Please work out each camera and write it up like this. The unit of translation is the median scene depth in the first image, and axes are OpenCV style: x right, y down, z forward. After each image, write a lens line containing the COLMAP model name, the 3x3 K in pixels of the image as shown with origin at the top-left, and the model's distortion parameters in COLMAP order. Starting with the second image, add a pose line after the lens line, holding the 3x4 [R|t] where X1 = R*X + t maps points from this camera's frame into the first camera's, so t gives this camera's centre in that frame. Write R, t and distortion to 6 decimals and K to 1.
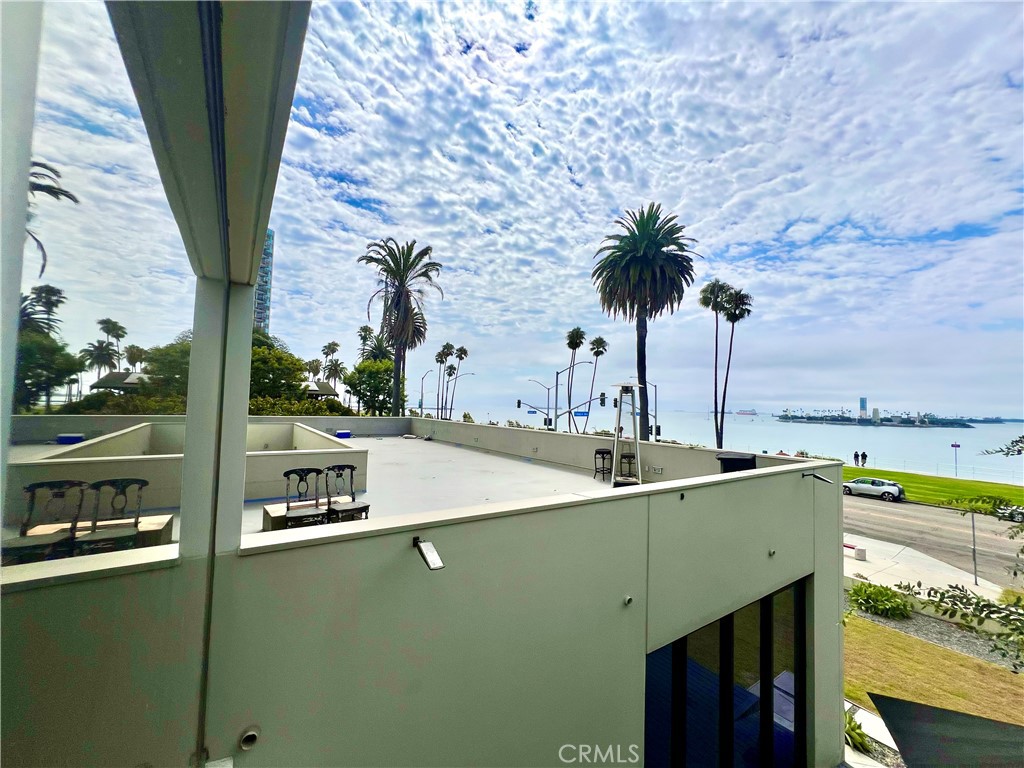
lens RADIAL K [[412.9, 0, 511.8], [0, 412.9, 388.3], [0, 0, 1]] dist [-0.001861, 0.000851]
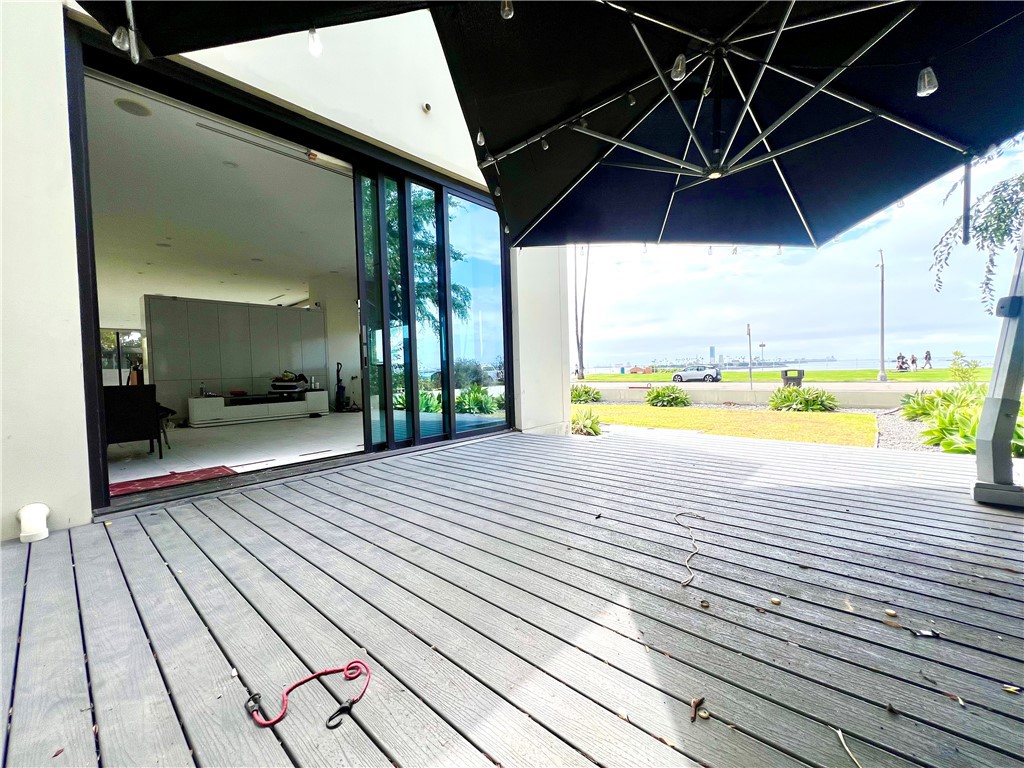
lens RADIAL K [[412.9, 0, 512.0], [0, 412.9, 386.7], [0, 0, 1]] dist [-0.001861, 0.000851]
pose [[0.967358, -0.061949, 0.245725, 0.067048], [0.041362, 0.995254, 0.088080, 0.100218], [-0.250015, -0.075041, 0.965330, 0.023553]]
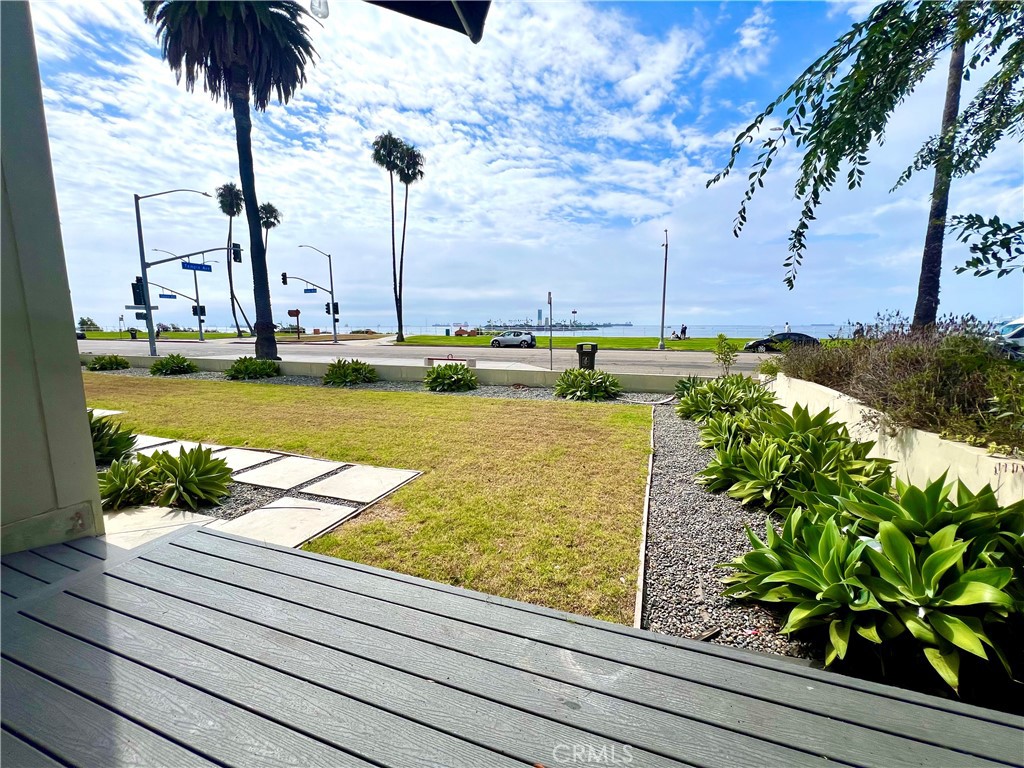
lens RADIAL K [[412.9, 0, 511.2], [0, 412.9, 377.4], [0, 0, 1]] dist [-0.001861, 0.000851]
pose [[0.805997, -0.101328, 0.583182, 0.130746], [-0.001111, 0.984978, 0.172676, 0.096354], [-0.591919, -0.139825, 0.793777, 0.066041]]
